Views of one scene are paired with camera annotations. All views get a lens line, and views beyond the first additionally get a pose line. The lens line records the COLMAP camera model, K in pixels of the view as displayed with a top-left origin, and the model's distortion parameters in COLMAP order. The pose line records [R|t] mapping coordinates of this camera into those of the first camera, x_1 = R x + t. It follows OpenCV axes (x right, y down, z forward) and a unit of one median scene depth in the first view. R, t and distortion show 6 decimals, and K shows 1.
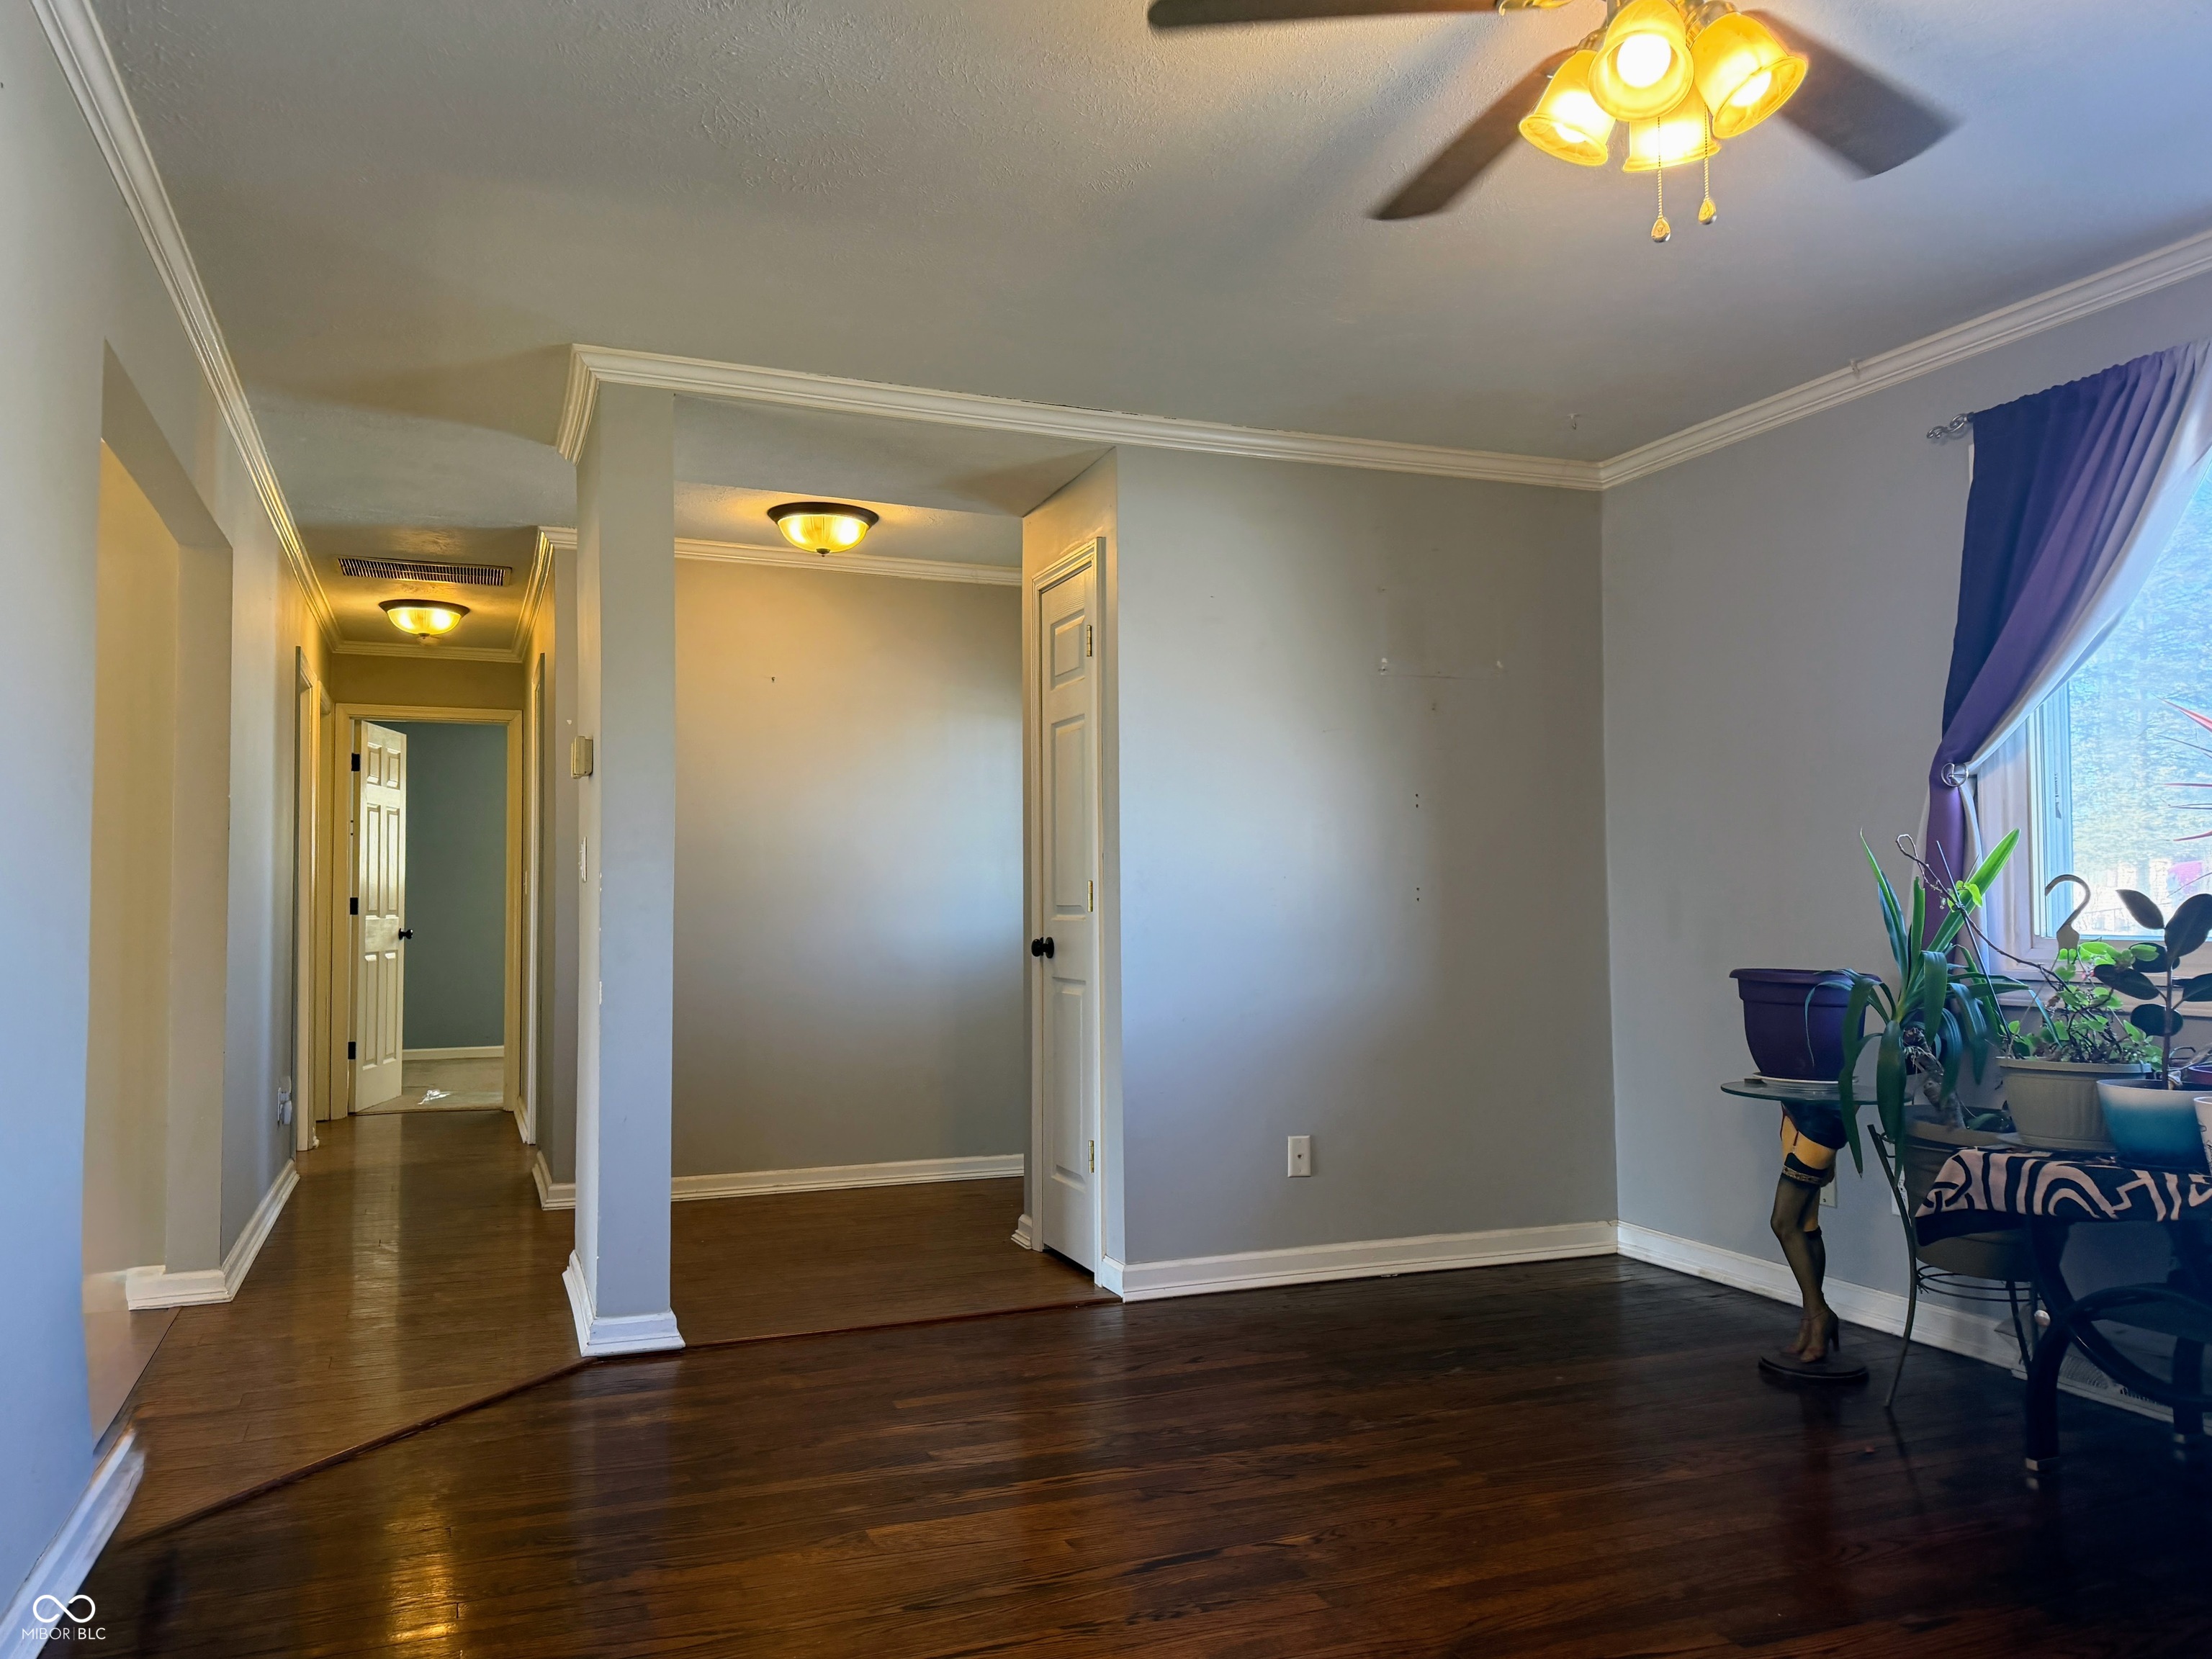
lens RADIAL K [[1563.2, 0, 1087.9], [0, 1563.2, 843.8], [0, 0, 1]] dist [0.064662, -0.002438]
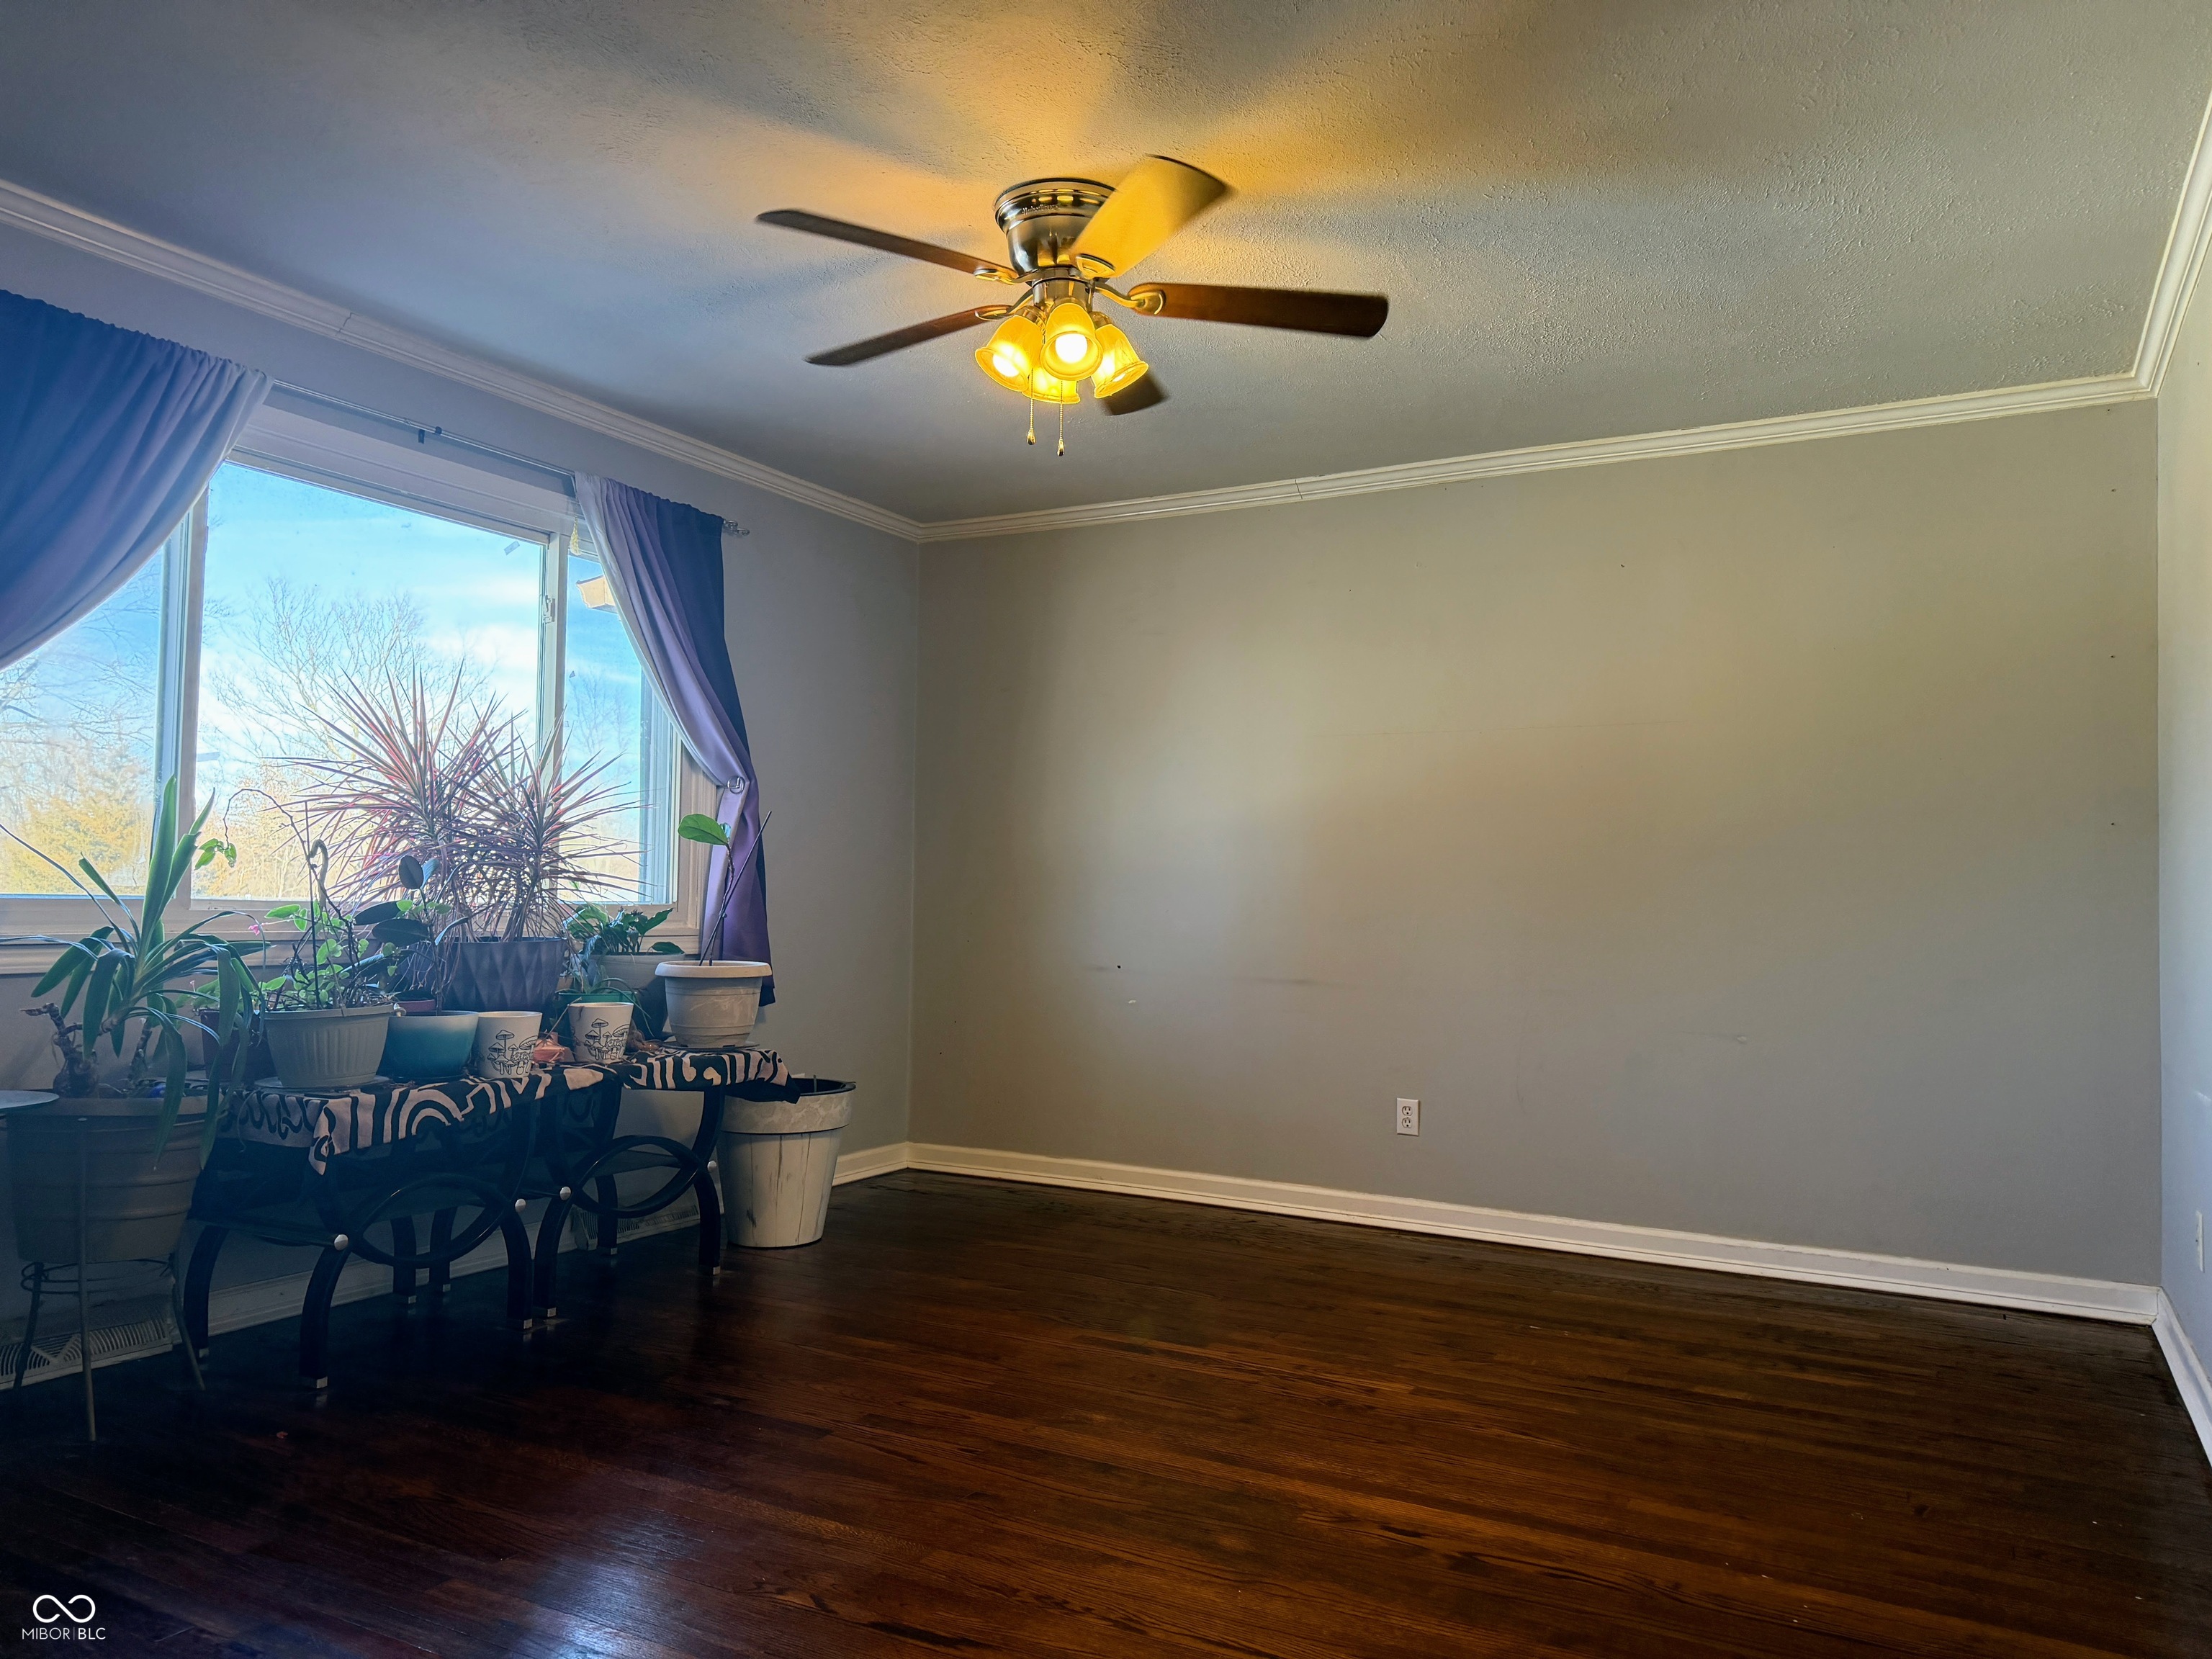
lens RADIAL K [[1563.2, 0, 1088.8], [0, 1563.2, 822.9], [0, 0, 1]] dist [0.064662, -0.002438]
pose [[-0.615460, 0.036414, 0.787326, -0.627636], [-0.053751, 0.994667, -0.088021, 0.082560], [-0.786333, -0.096493, -0.610221, 1.365625]]
